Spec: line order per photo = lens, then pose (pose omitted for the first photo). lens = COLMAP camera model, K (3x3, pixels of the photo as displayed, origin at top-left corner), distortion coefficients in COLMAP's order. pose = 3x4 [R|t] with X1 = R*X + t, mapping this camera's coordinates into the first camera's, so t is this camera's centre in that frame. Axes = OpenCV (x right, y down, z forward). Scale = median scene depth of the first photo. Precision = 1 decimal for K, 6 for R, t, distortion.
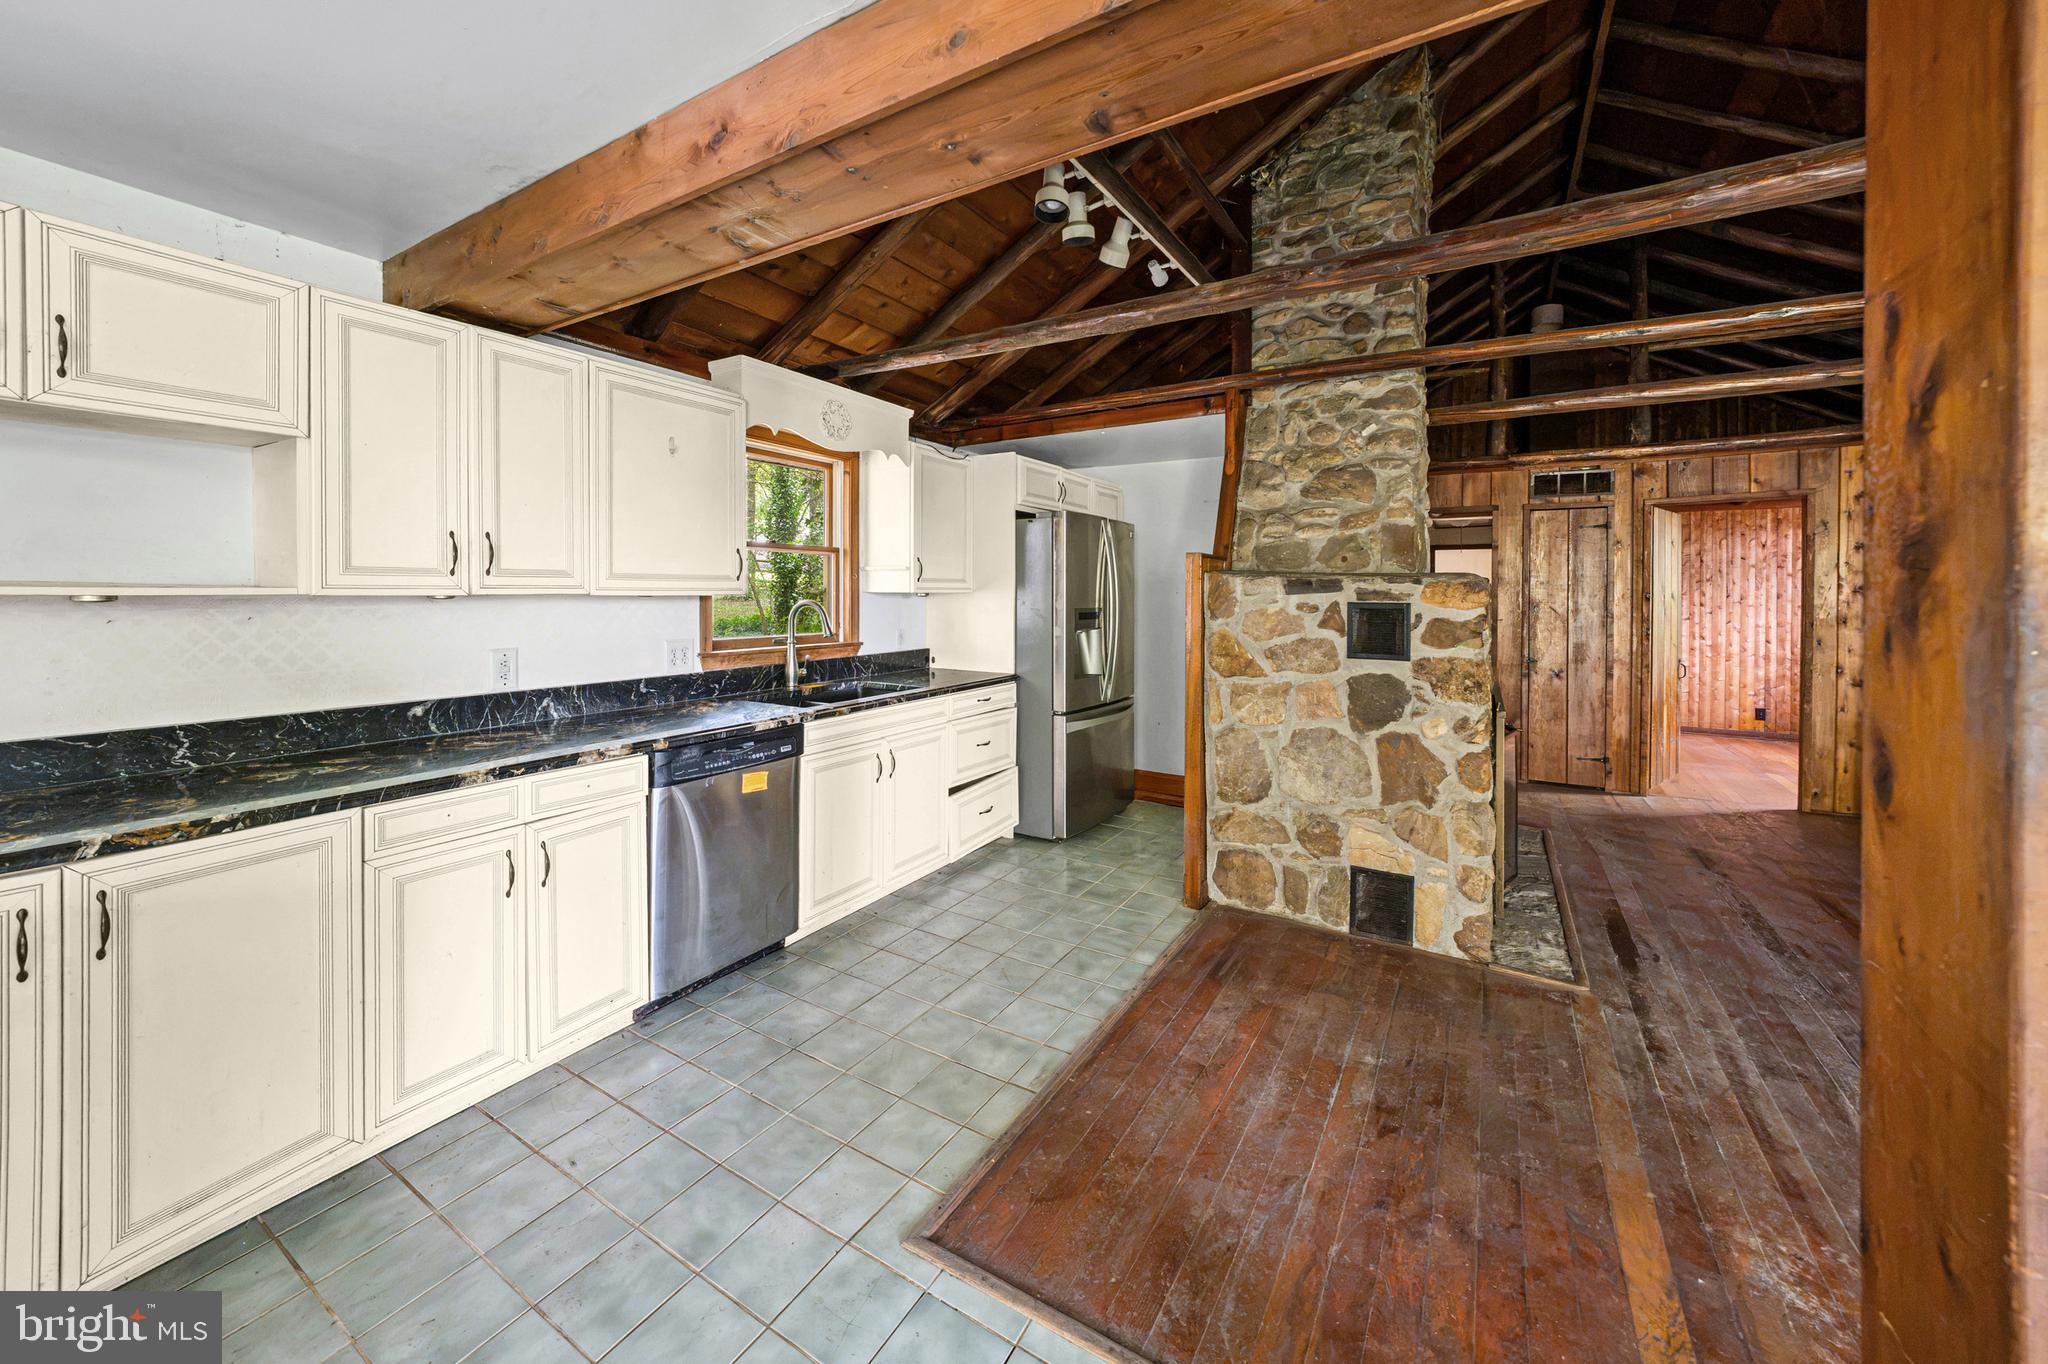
lens RADIAL K [[748.1, 0, 1020.5], [0, 748.1, 588.0], [0, 0, 1]] dist [0.000235, 0.000207]
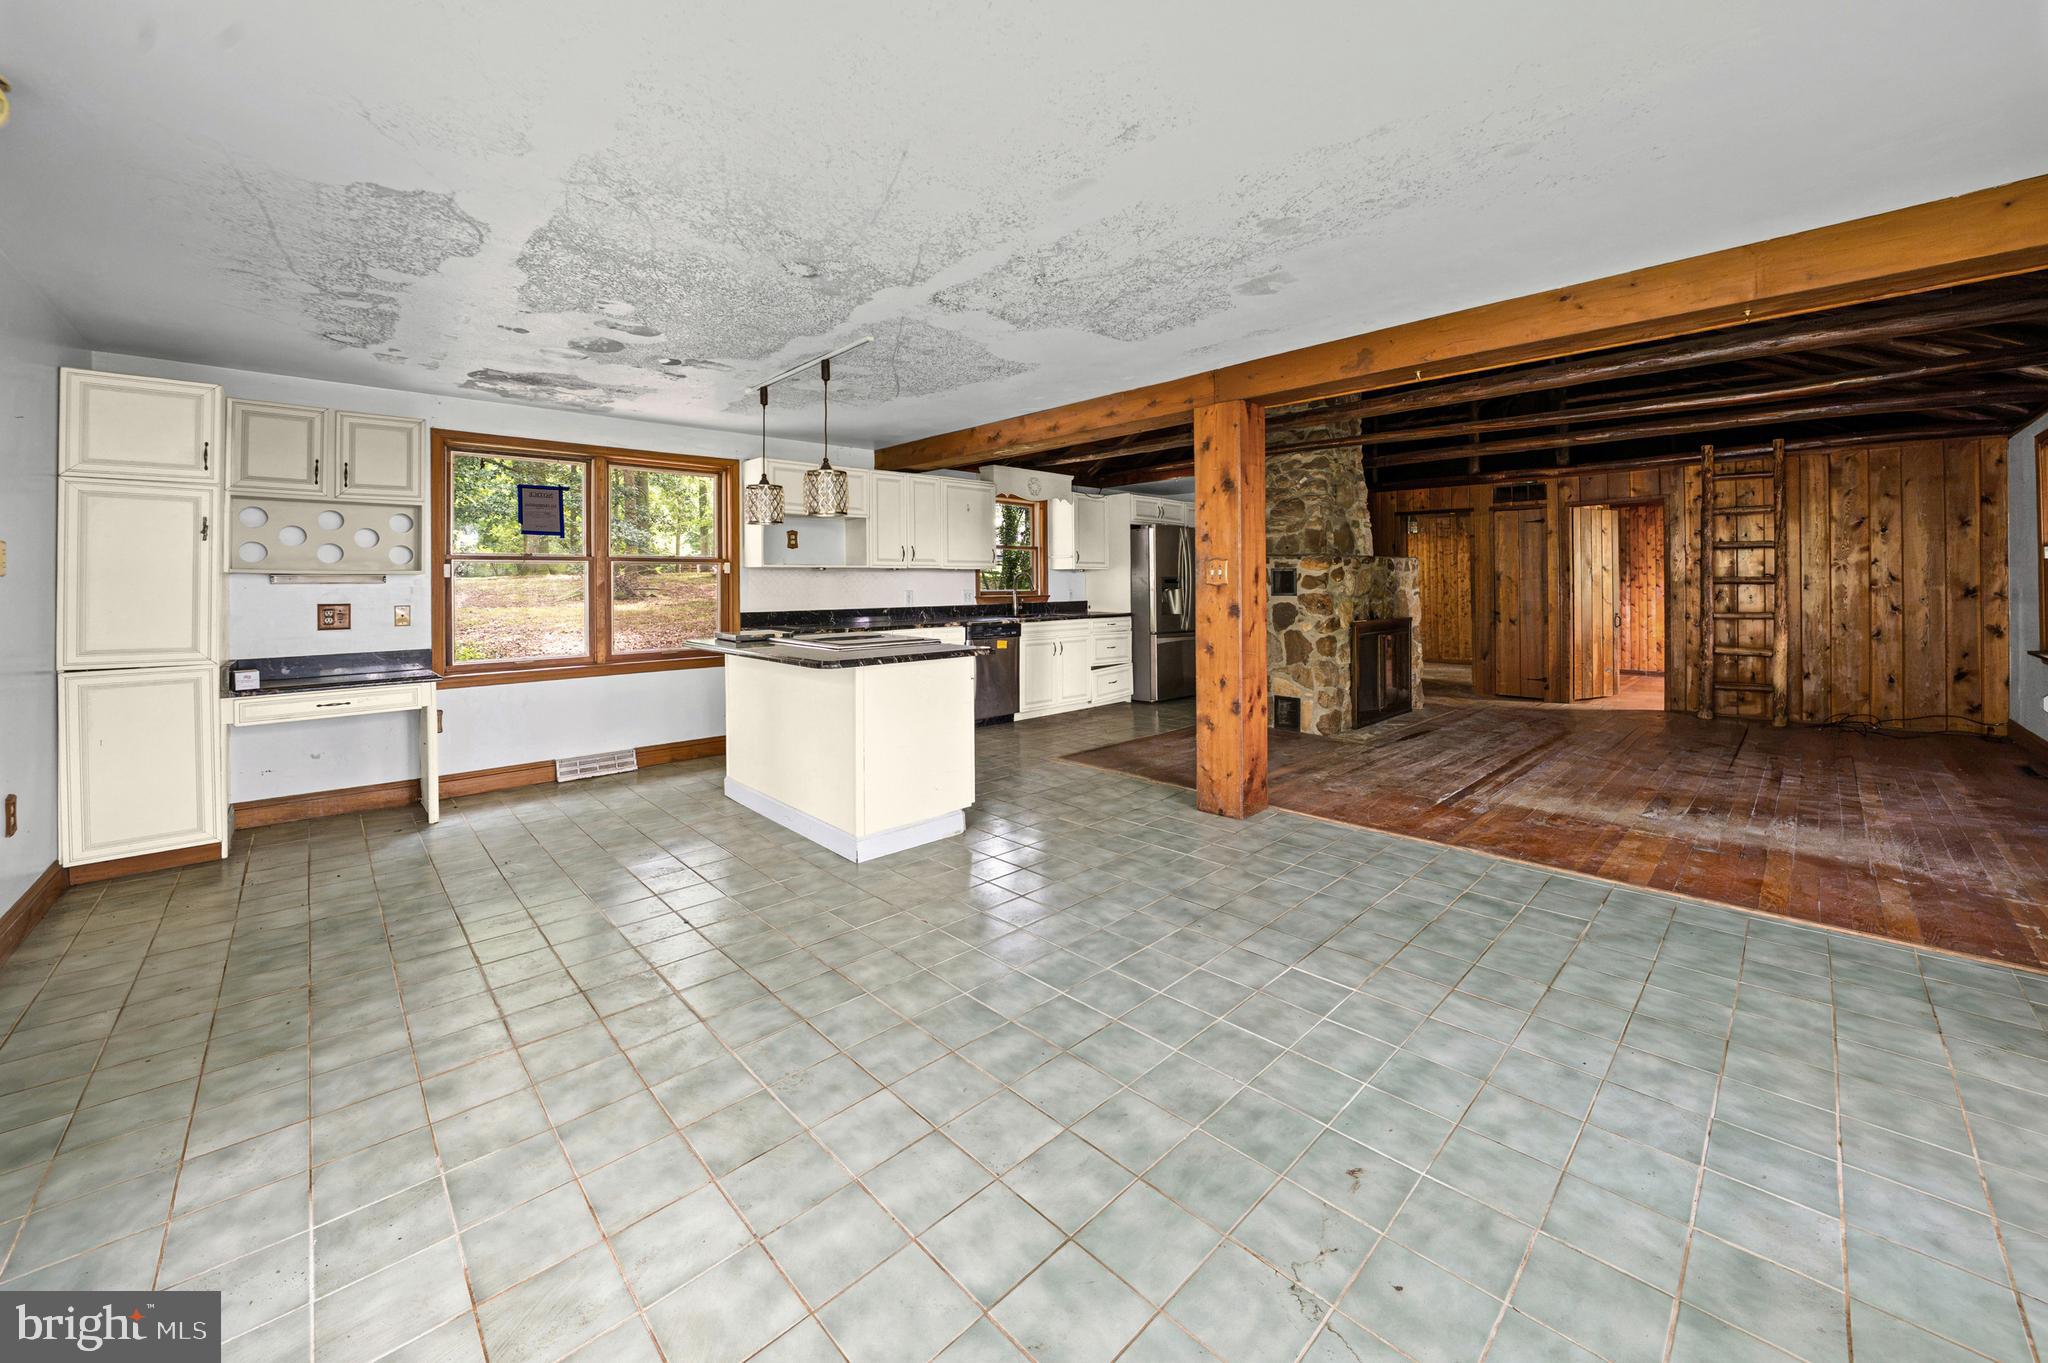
lens RADIAL K [[748.1, 0, 1044.6], [0, 748.1, 579.6], [0, 0, 1]] dist [0.000235, 0.000207]
pose [[0.969498, -0.009044, -0.244932, 0.271187], [0.008624, 0.999959, -0.002786, 0.039961], [0.244947, 0.000589, 0.969536, -0.952429]]
